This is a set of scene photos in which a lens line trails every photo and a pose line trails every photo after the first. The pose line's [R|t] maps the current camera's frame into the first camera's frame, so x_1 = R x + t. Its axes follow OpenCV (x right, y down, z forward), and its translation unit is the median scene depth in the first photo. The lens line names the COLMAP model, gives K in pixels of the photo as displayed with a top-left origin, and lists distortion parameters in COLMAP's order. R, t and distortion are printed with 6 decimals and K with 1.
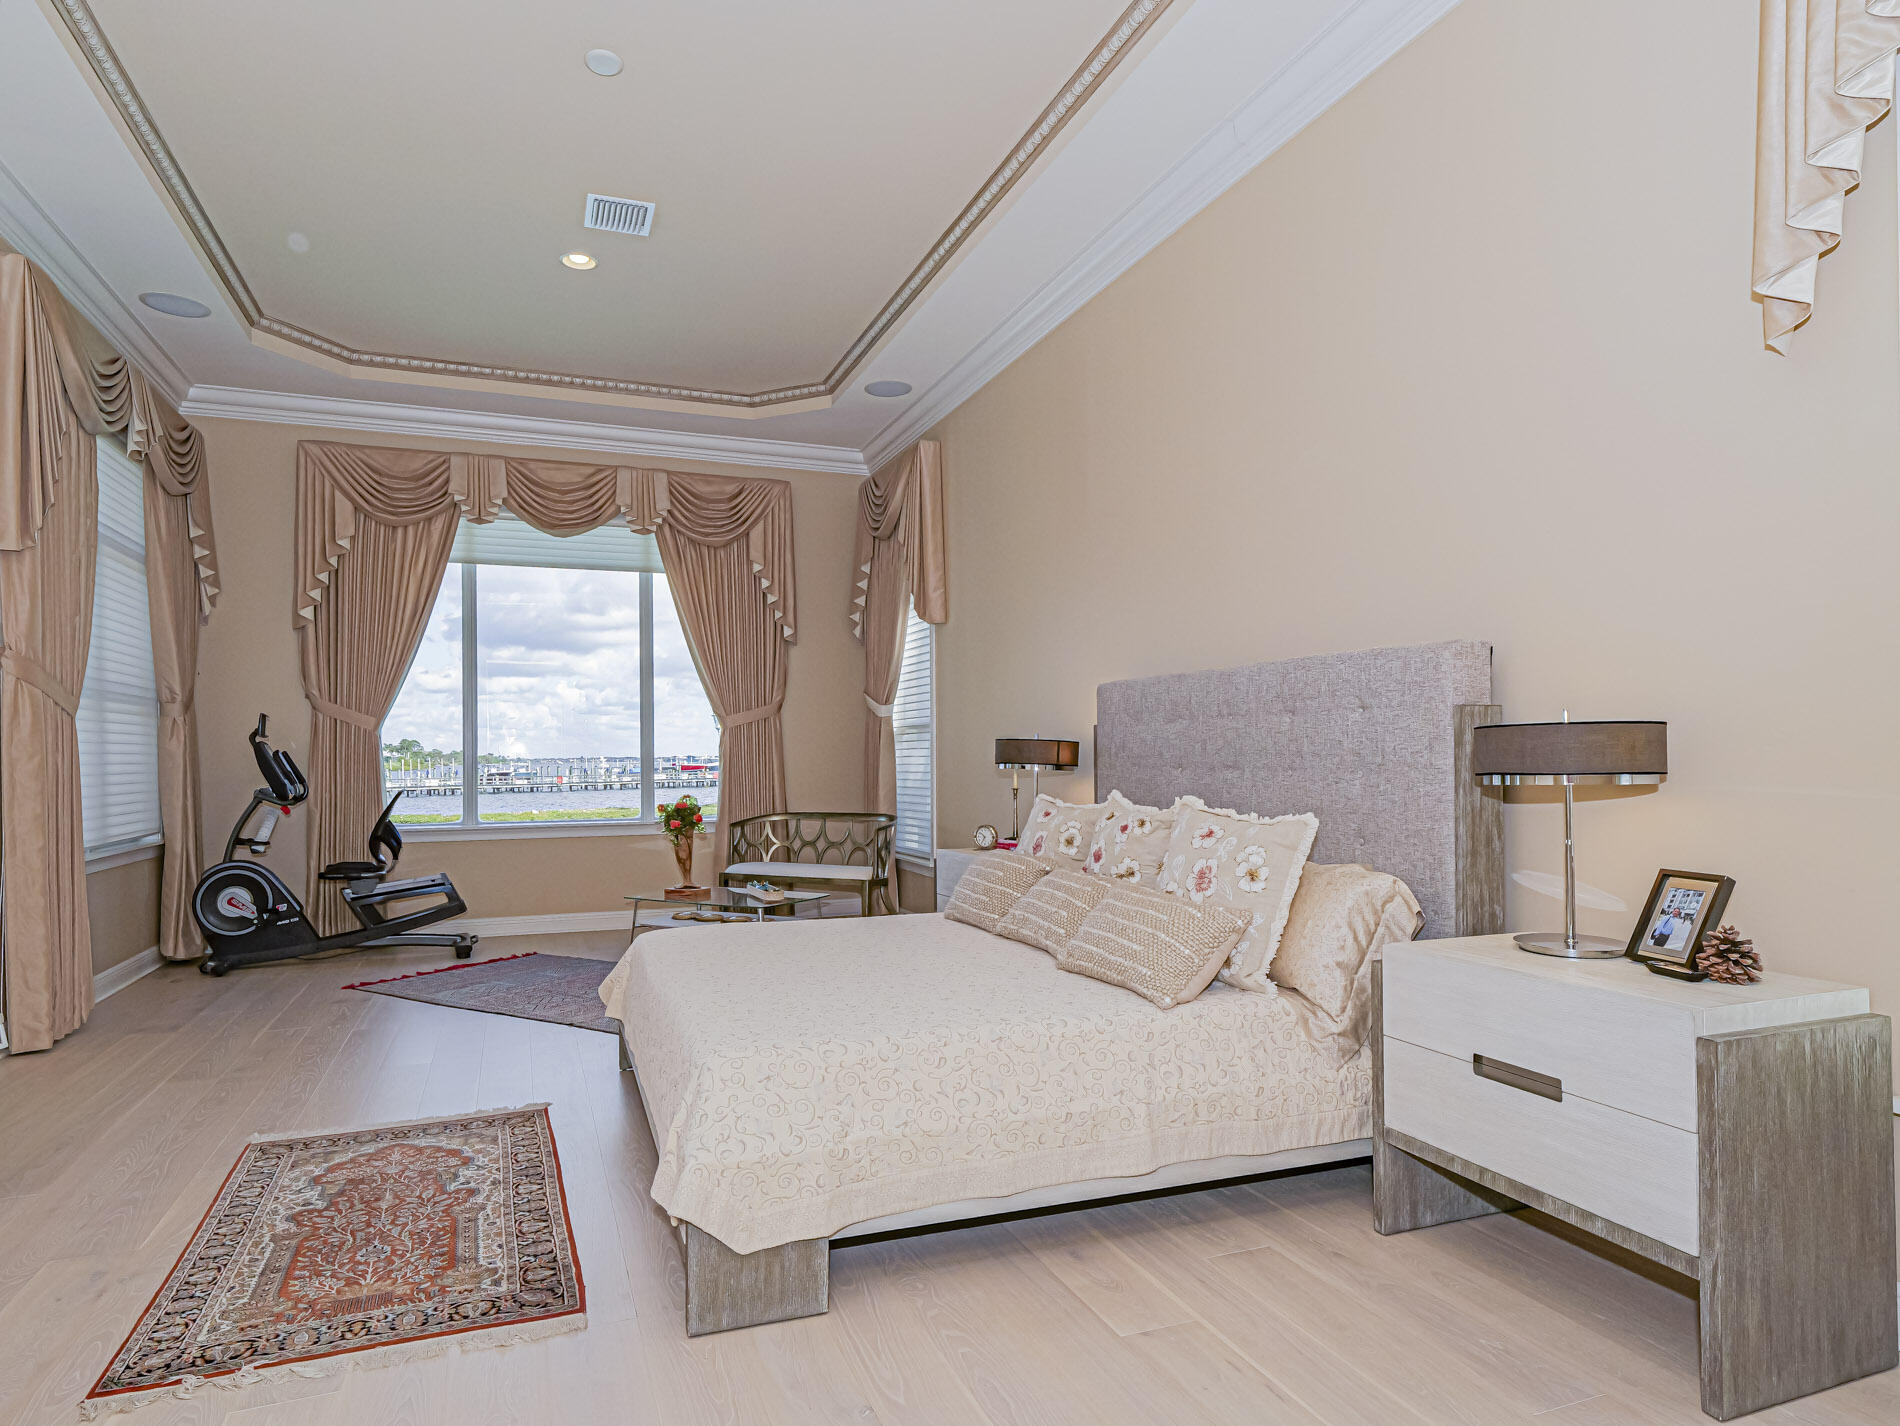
lens RADIAL K [[1094.4, 0, 939.1], [0, 1094.4, 755.0], [0, 0, 1]] dist [-0.002646, -0.002168]
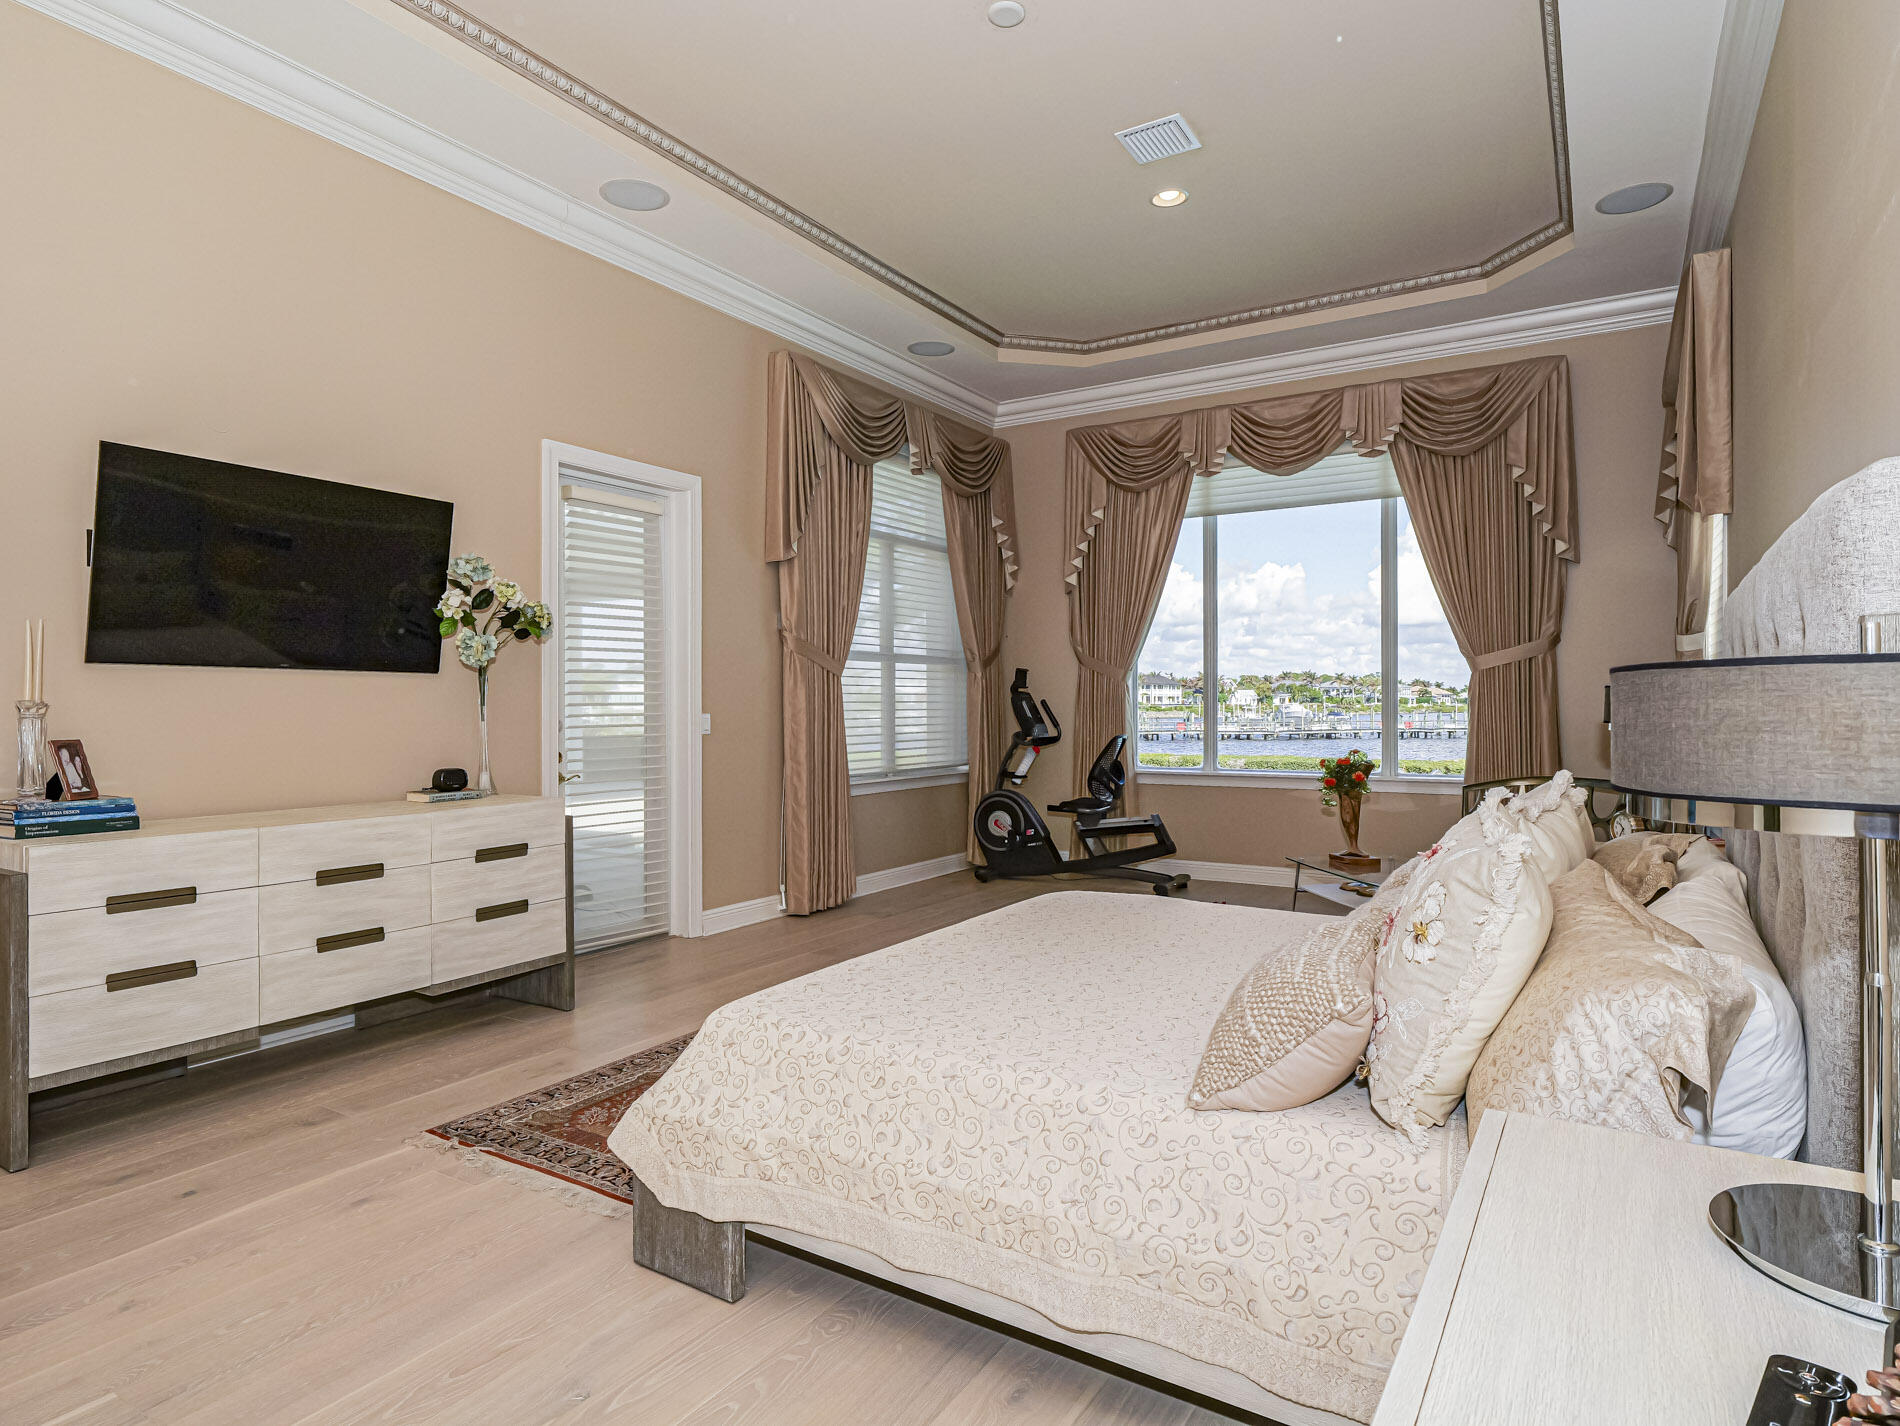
lens RADIAL K [[1094.4, 0, 953.1], [0, 1094.4, 712.1], [0, 0, 1]] dist [-0.002646, -0.002168]
pose [[0.595776, 0.010768, -0.803078, 0.277689], [0.001417, 0.999894, 0.014458, -0.006983], [0.803149, -0.009752, 0.595698, 0.212530]]
